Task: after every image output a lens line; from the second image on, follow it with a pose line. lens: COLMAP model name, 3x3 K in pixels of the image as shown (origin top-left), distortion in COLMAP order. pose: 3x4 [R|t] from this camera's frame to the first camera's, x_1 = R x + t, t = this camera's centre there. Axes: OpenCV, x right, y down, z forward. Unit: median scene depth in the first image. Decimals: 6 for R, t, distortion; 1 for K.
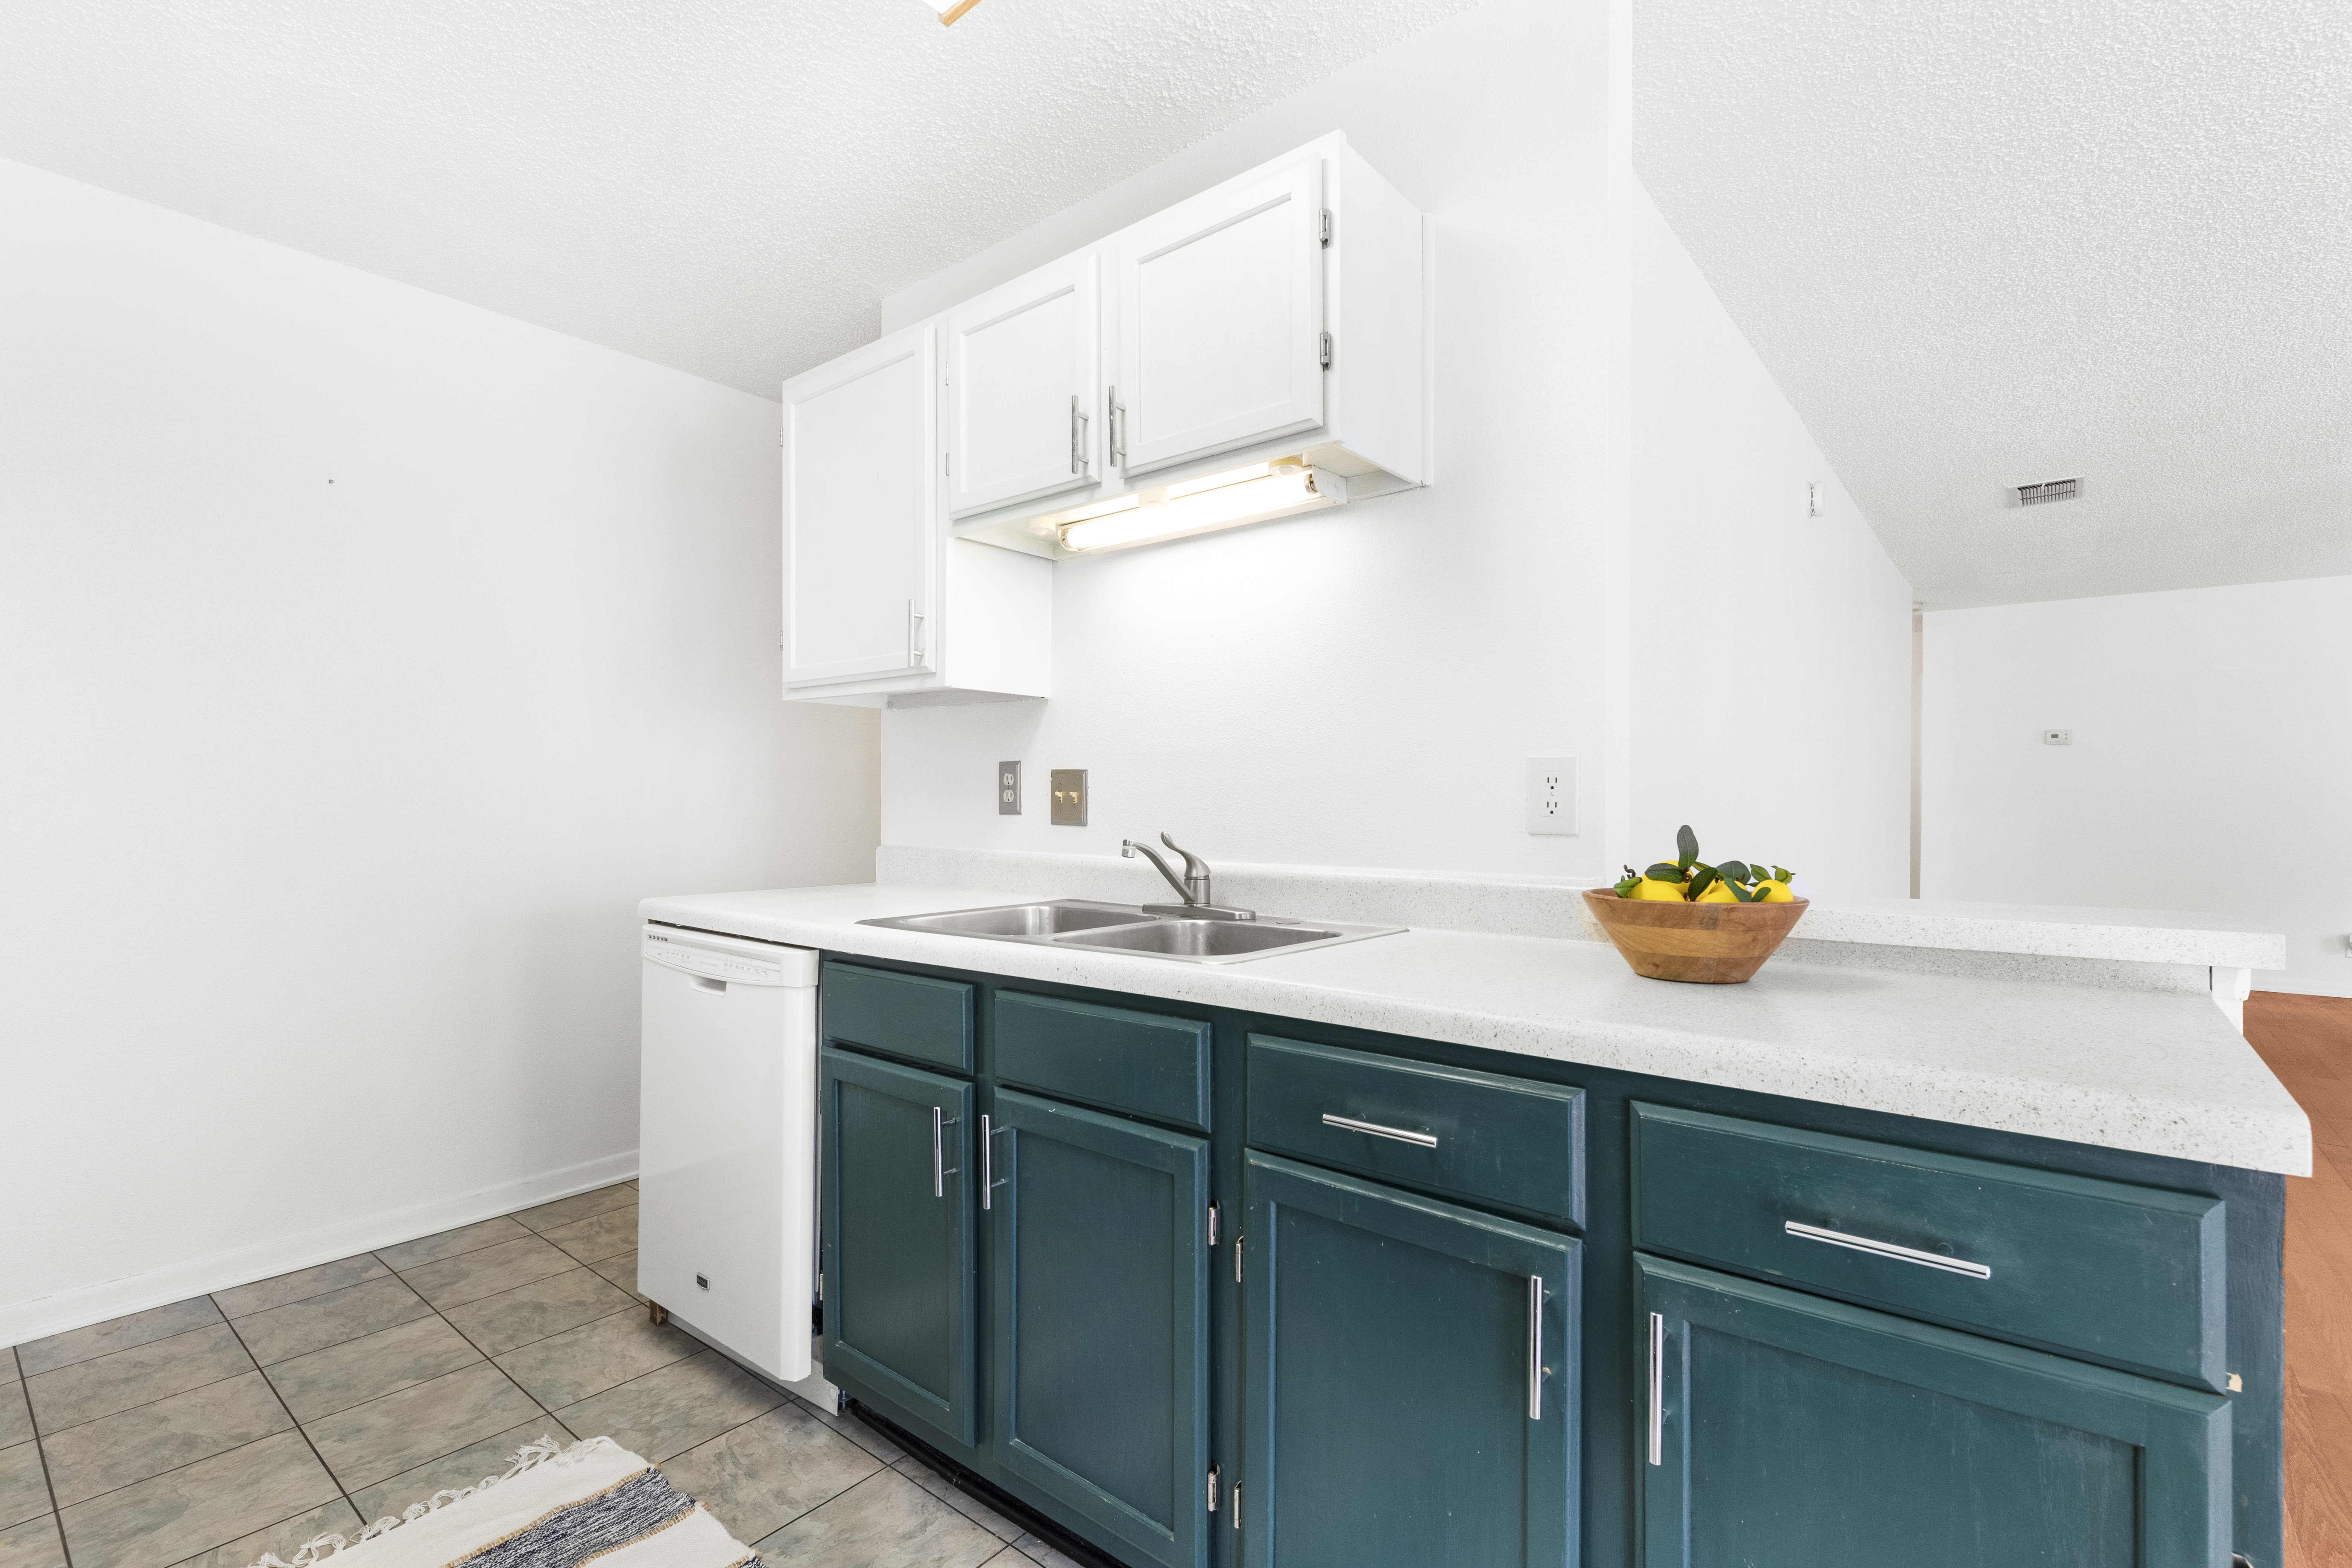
lens RADIAL K [[1063.0, 0, 1173.3], [0, 1063.0, 798.0], [0, 0, 1]] dist [0.015487, -0.011023]
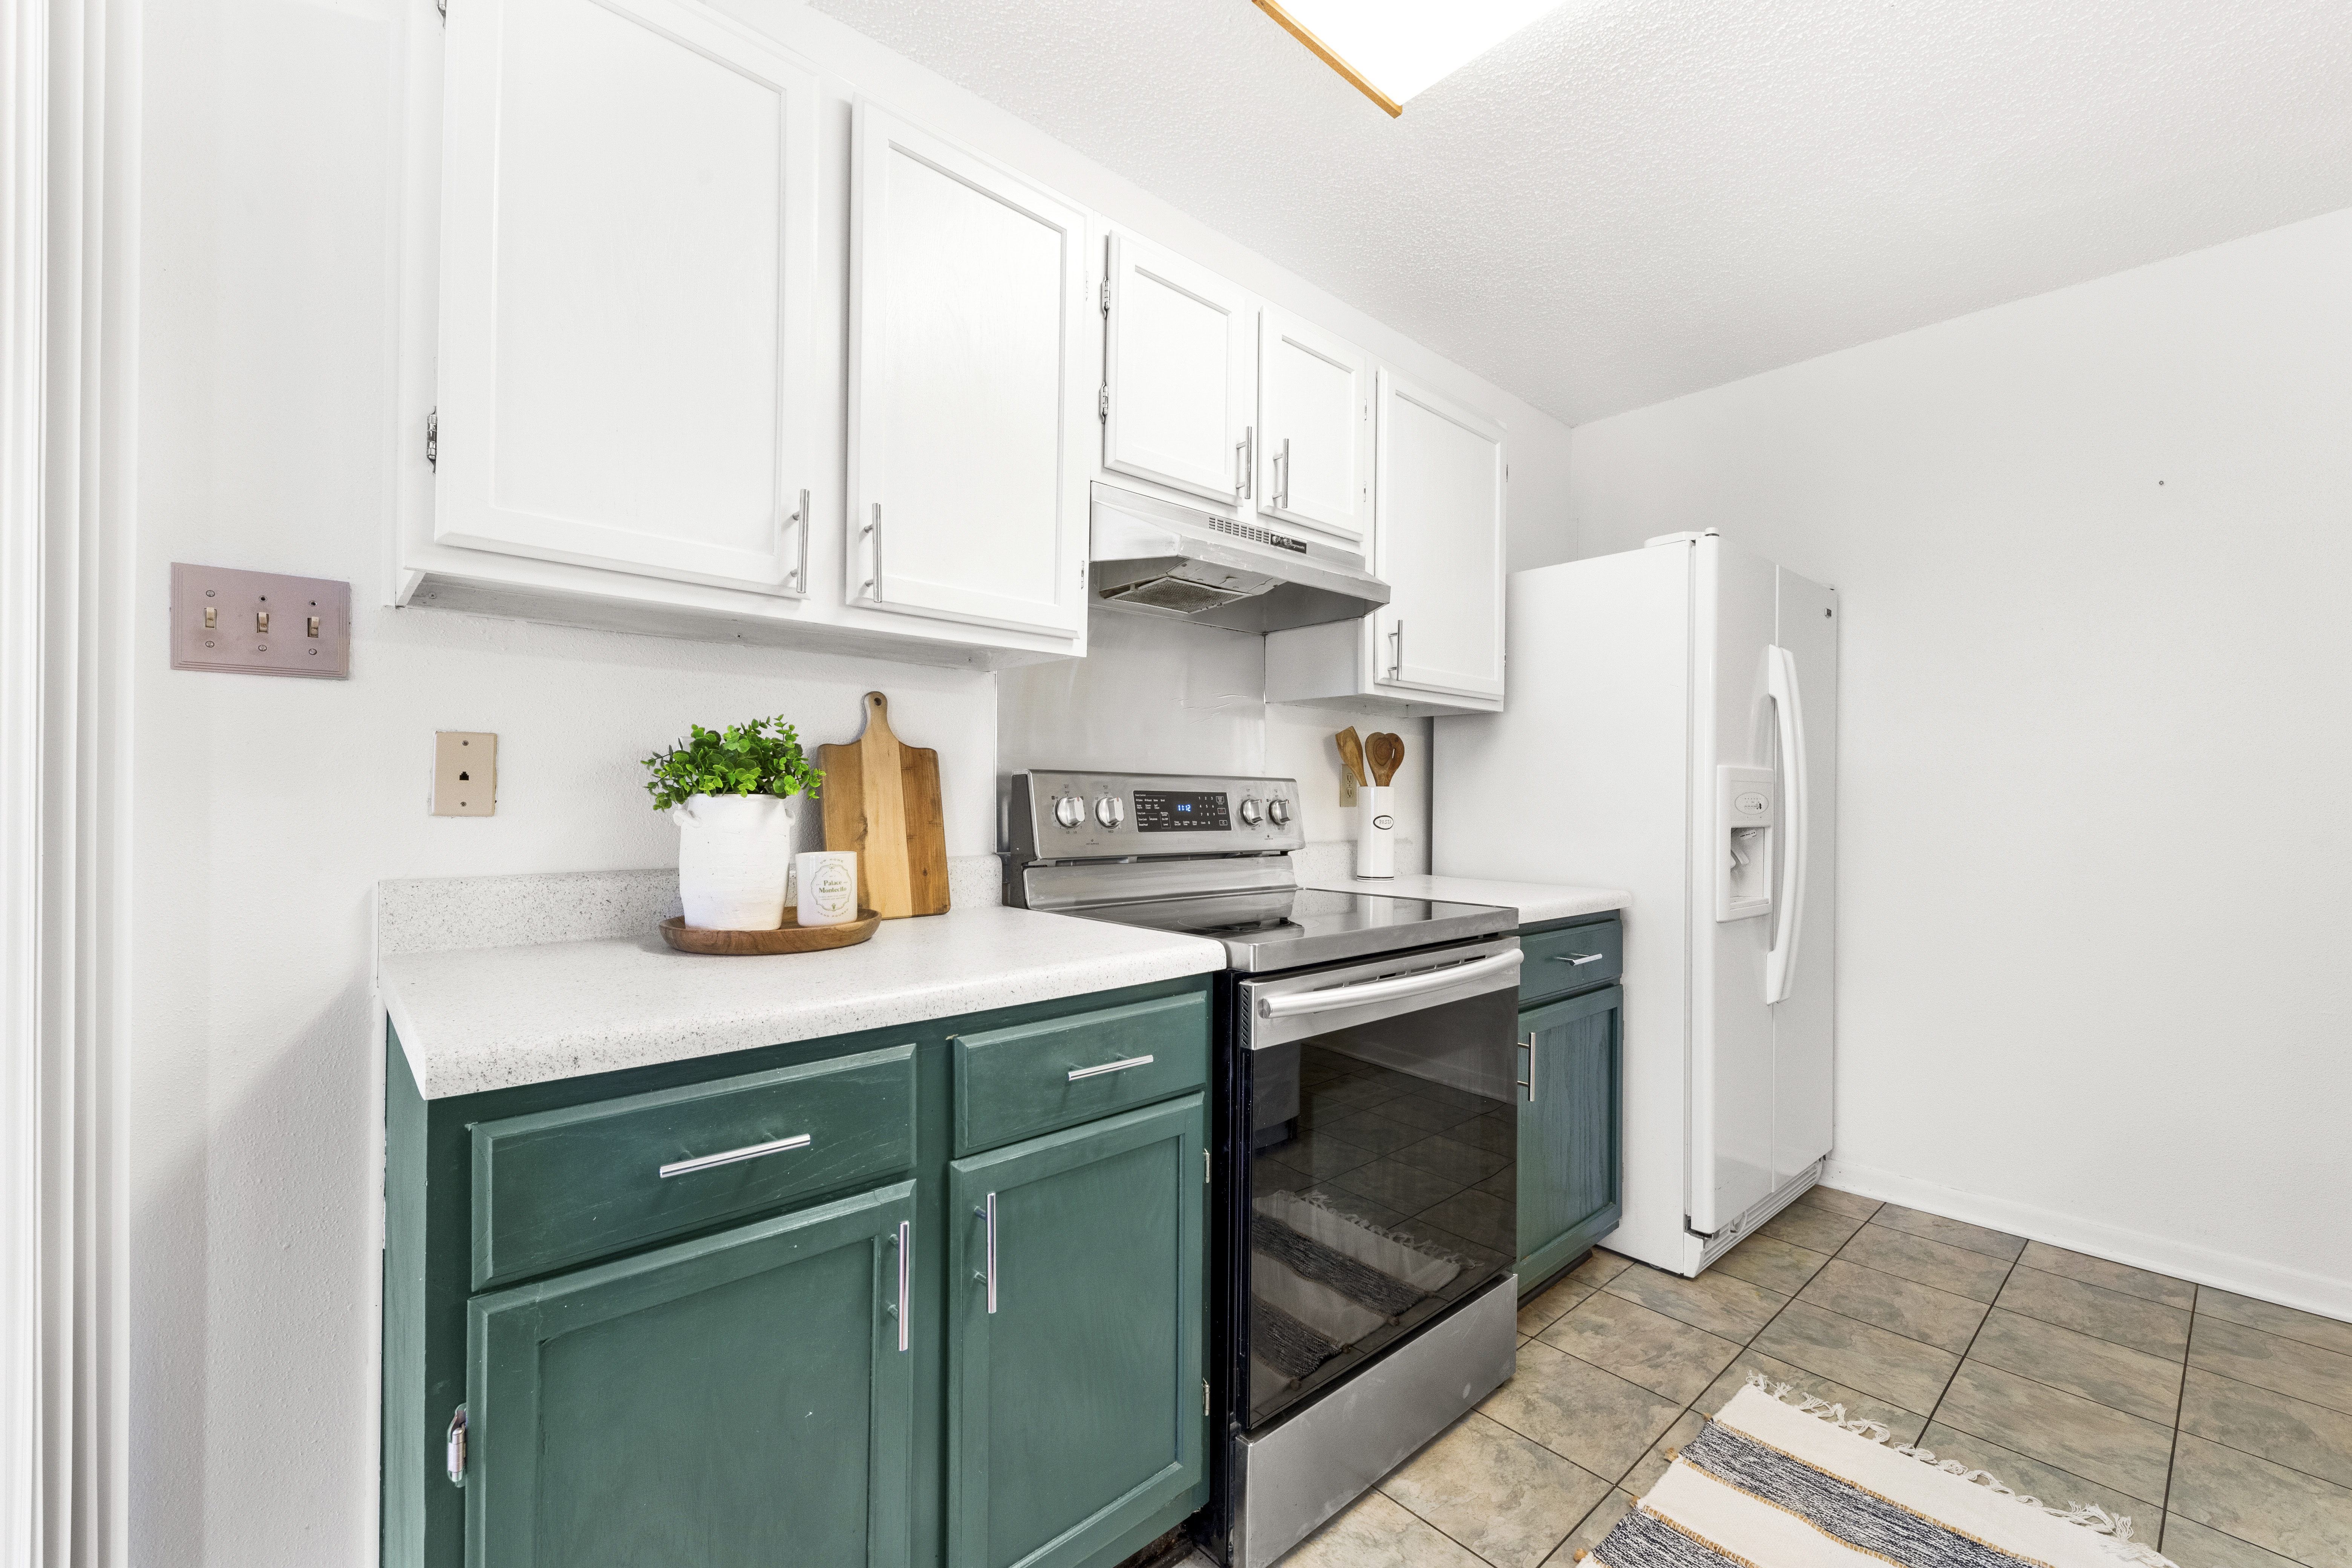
lens RADIAL K [[969.3, 0, 1176.2], [0, 969.3, 793.9], [0, 0, 1]] dist [0.011323, -0.005643]
pose [[-0.152868, -0.004553, -0.988236, 0.324374], [-0.008217, 0.999961, -0.003336, 0.002519], [0.988212, 0.007610, -0.152900, 0.321843]]
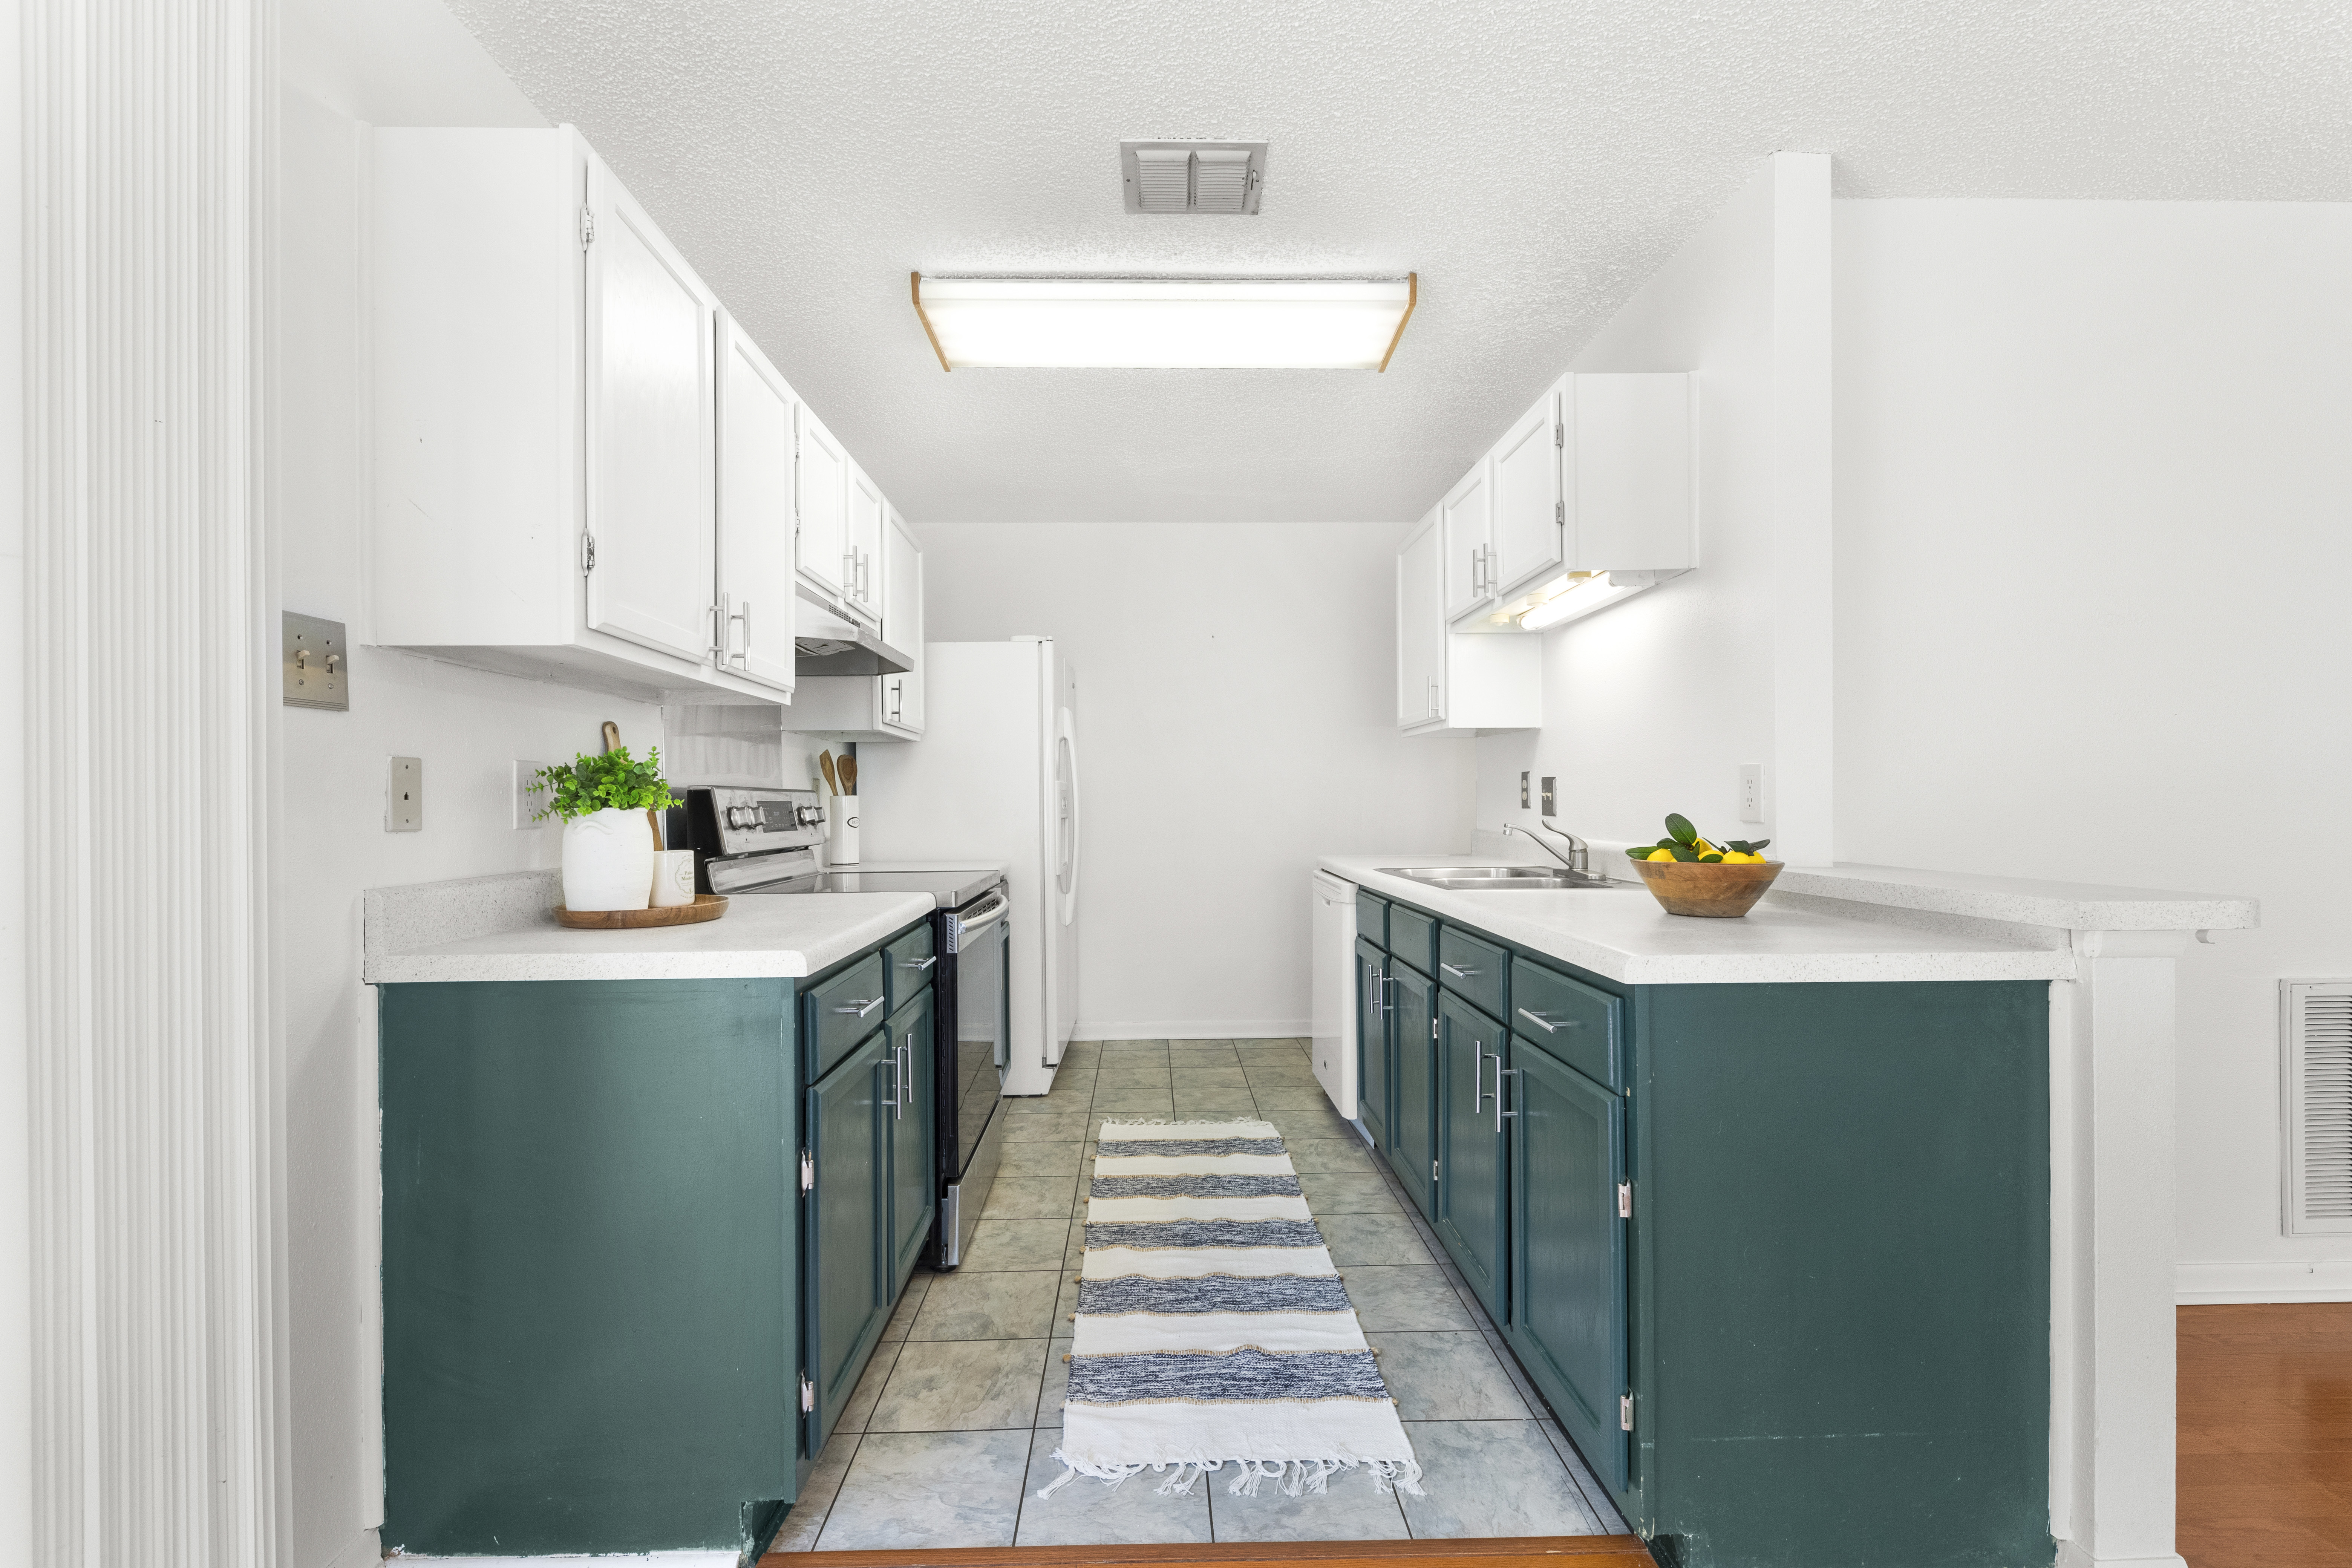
lens RADIAL K [[1004.1, 0, 1173.8], [0, 1004.1, 803.3], [0, 0, 1]] dist [0.002184, -0.000146]
pose [[0.654861, -0.003930, -0.755739, 0.722407], [0.008598, 0.999961, 0.002250, 0.001109], [0.755701, -0.007972, 0.654869, -0.330796]]
